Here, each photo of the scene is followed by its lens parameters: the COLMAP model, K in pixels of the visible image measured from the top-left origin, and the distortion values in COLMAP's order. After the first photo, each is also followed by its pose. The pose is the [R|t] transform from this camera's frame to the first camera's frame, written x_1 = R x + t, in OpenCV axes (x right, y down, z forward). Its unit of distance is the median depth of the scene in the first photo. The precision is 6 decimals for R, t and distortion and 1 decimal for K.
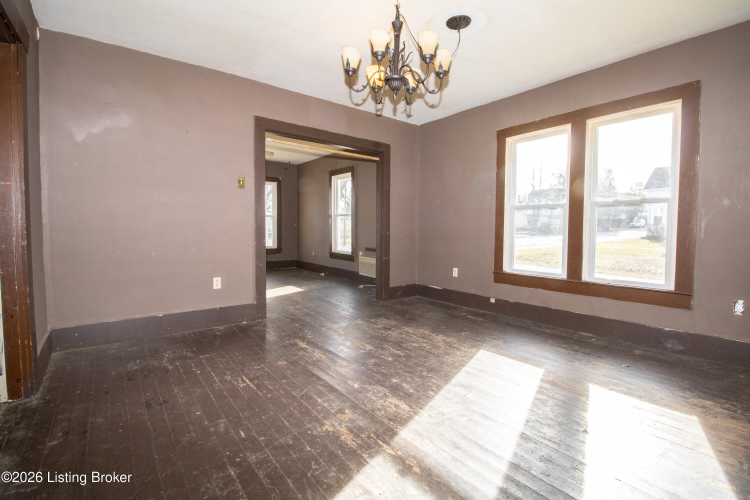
lens RADIAL K [[344.8, 0, 376.8], [0, 344.8, 242.5], [0, 0, 1]] dist [0.001479, -0.014750]
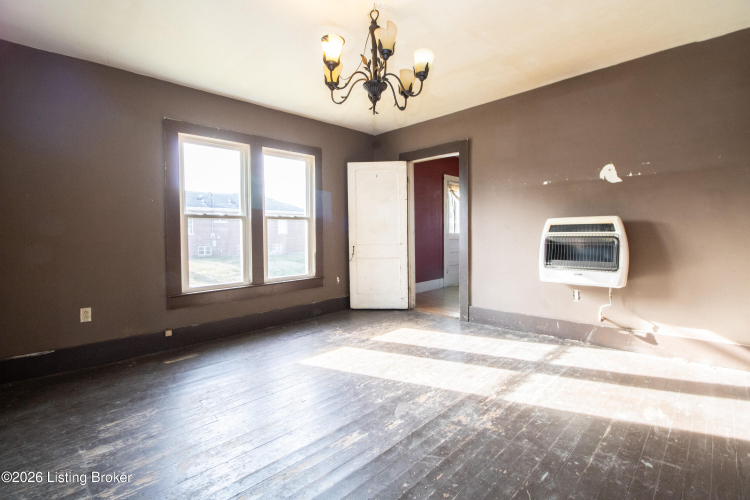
lens RADIAL K [[344.8, 0, 376.8], [0, 344.8, 242.5], [0, 0, 1]] dist [0.001479, -0.014750]
pose [[-0.128367, -0.025050, 0.991410, -0.969293], [0.058636, 0.997740, 0.032803, -0.069083], [-0.989992, 0.062343, -0.126608, 1.227542]]
